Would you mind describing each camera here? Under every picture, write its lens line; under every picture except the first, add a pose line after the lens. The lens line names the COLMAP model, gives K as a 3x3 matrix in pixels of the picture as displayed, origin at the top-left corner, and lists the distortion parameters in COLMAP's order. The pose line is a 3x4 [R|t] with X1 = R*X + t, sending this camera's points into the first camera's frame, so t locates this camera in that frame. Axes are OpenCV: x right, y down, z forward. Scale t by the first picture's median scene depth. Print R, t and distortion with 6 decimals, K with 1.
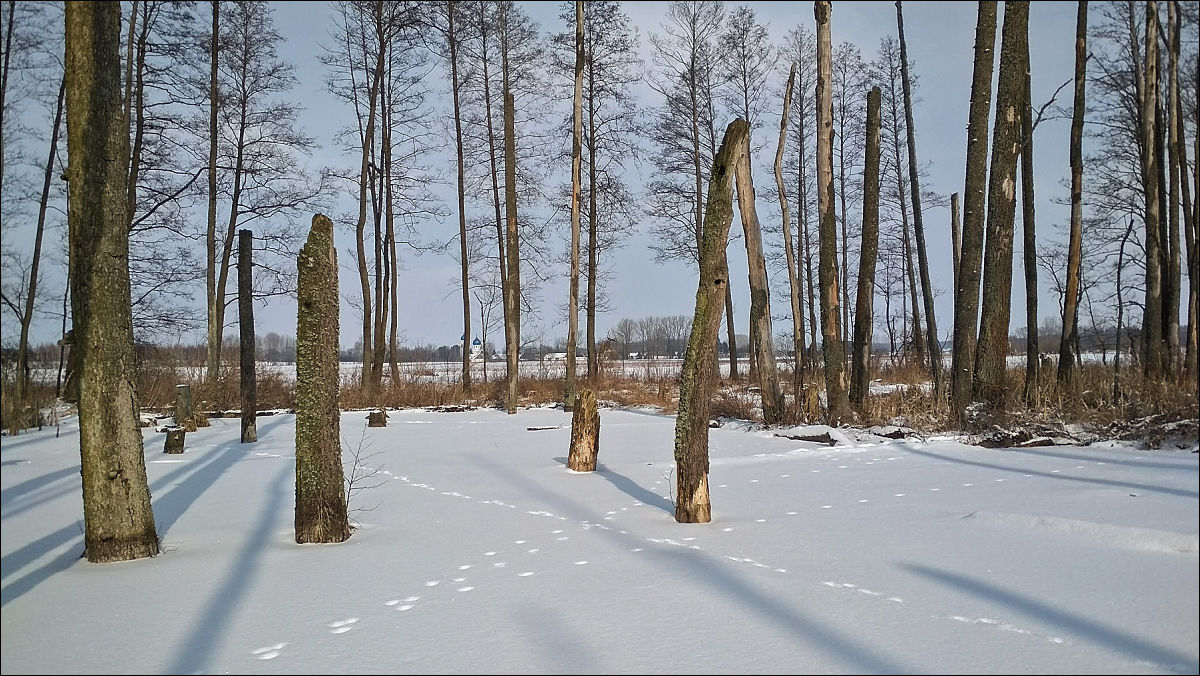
lens RADIAL K [[943.1, 0, 600.0], [0, 943.1, 338.0], [0, 0, 1]] dist [0.000478, -0.002190]
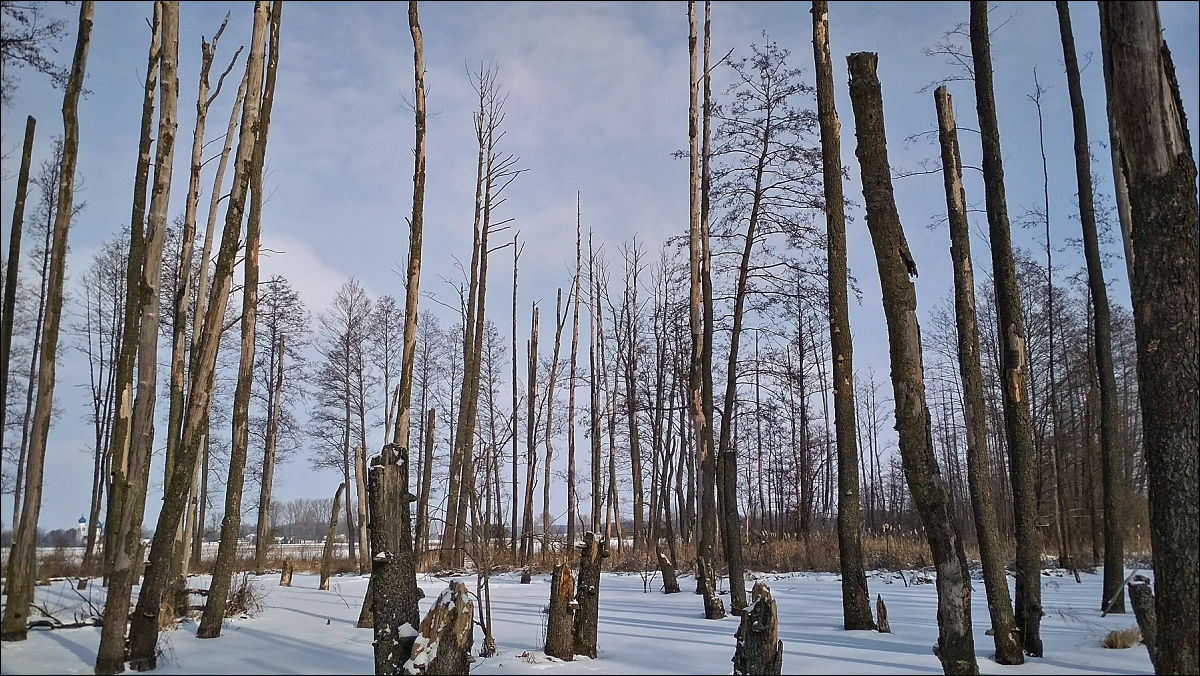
lens RADIAL K [[943.1, 0, 600.0], [0, 943.1, 338.0], [0, 0, 1]] dist [0.000478, -0.002190]
pose [[0.936632, 0.072076, 0.342820, -0.034748], [-0.005334, 0.981426, -0.191766, -0.011286], [-0.350274, 0.177786, 0.919620, -0.451550]]
